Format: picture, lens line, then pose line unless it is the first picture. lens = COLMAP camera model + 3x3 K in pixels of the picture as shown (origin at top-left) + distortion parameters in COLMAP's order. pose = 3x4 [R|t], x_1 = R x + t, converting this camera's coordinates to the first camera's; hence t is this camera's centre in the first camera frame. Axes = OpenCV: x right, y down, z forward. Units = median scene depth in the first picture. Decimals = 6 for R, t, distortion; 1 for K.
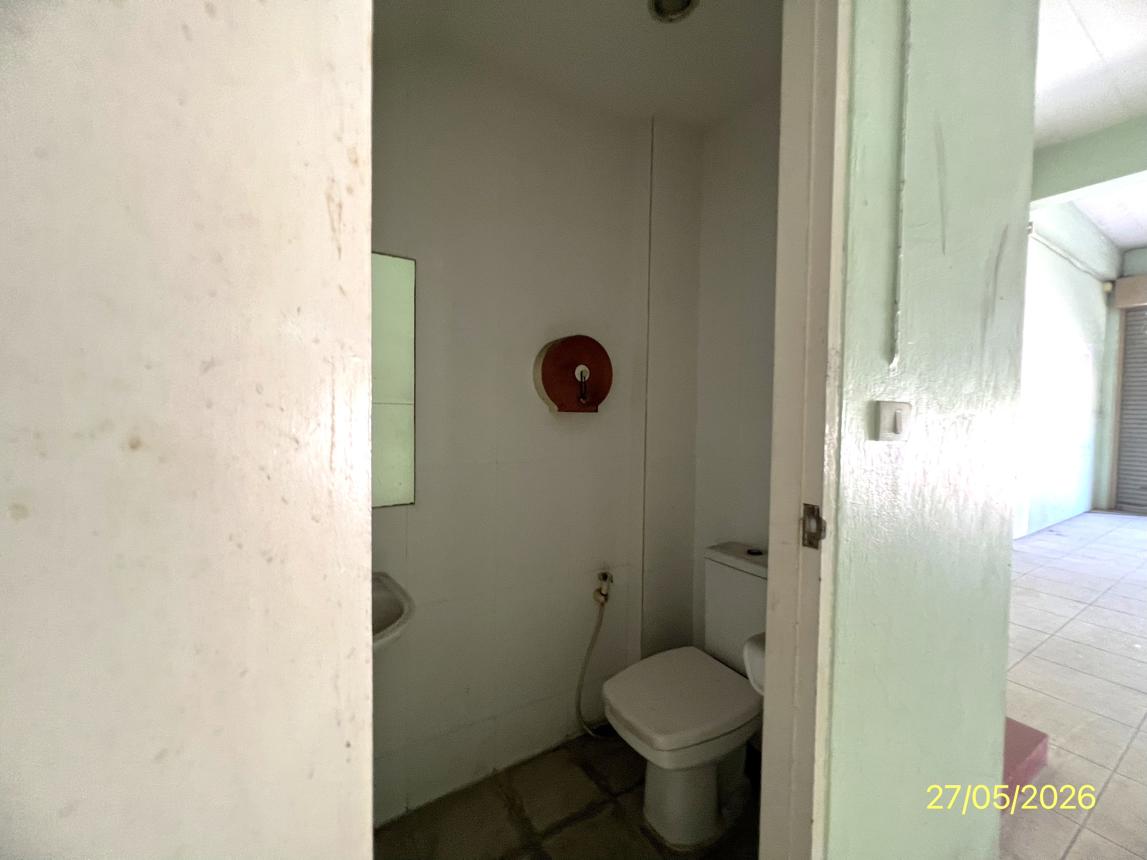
lens RADIAL K [[459.1, 0, 576.8], [0, 459.1, 427.6], [0, 0, 1]] dist [-0.001655, 0.000015]
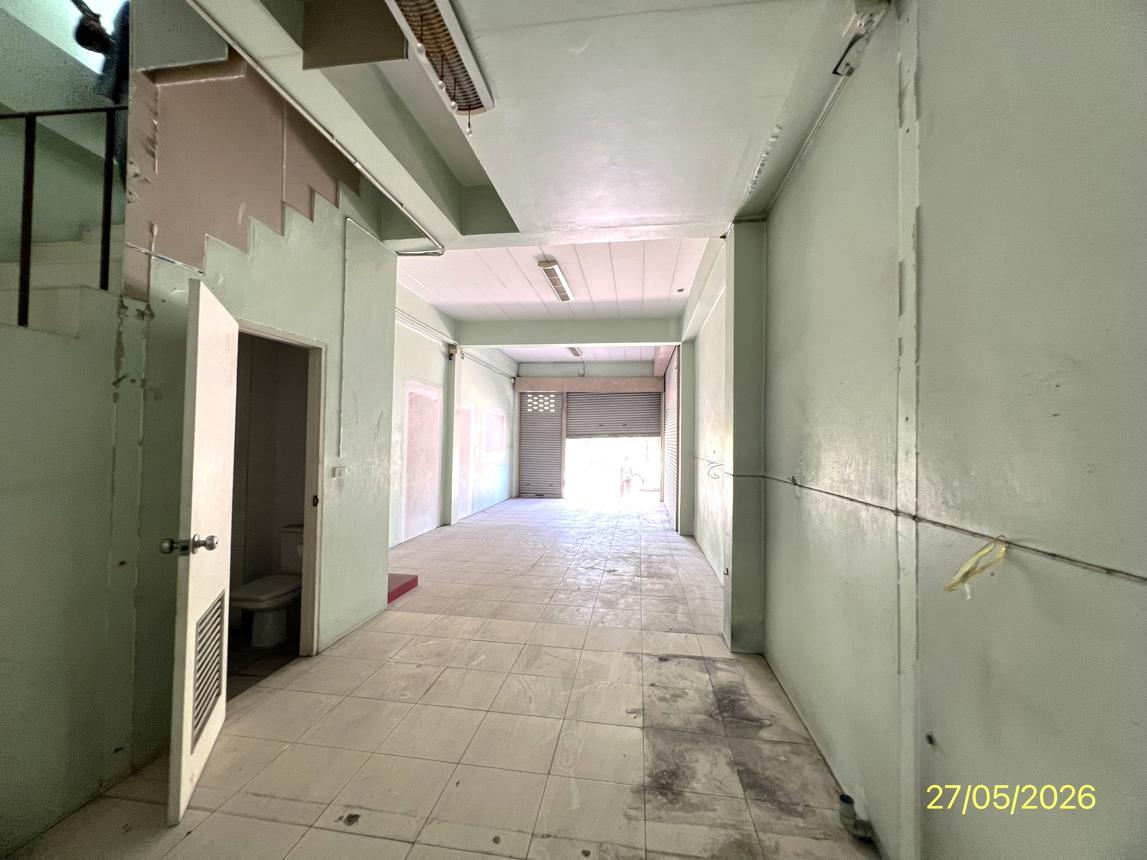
lens RADIAL K [[459.1, 0, 573.7], [0, 459.1, 429.4], [0, 0, 1]] dist [-0.001655, 0.000015]
pose [[0.643207, 0.012617, 0.765589, -0.995776], [0.025110, 0.998979, -0.037560, -0.178580], [-0.765281, 0.043382, 0.642233, -2.987630]]
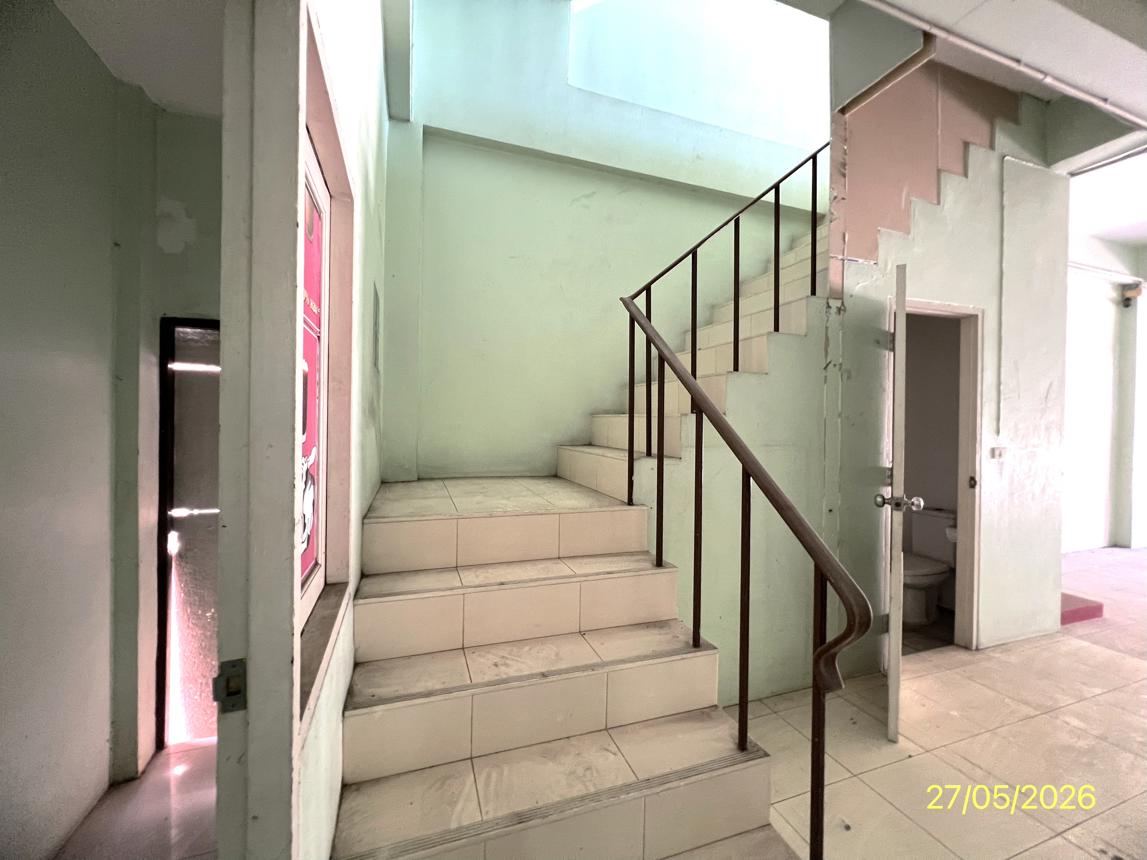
lens RADIAL K [[459.1, 0, 568.0], [0, 459.1, 428.6], [0, 0, 1]] dist [-0.001655, 0.000015]
pose [[0.976469, -0.000847, -0.215655, -1.668250], [-0.006239, 0.999463, -0.032173, -0.067460], [0.215566, 0.032761, 0.975940, -2.959209]]
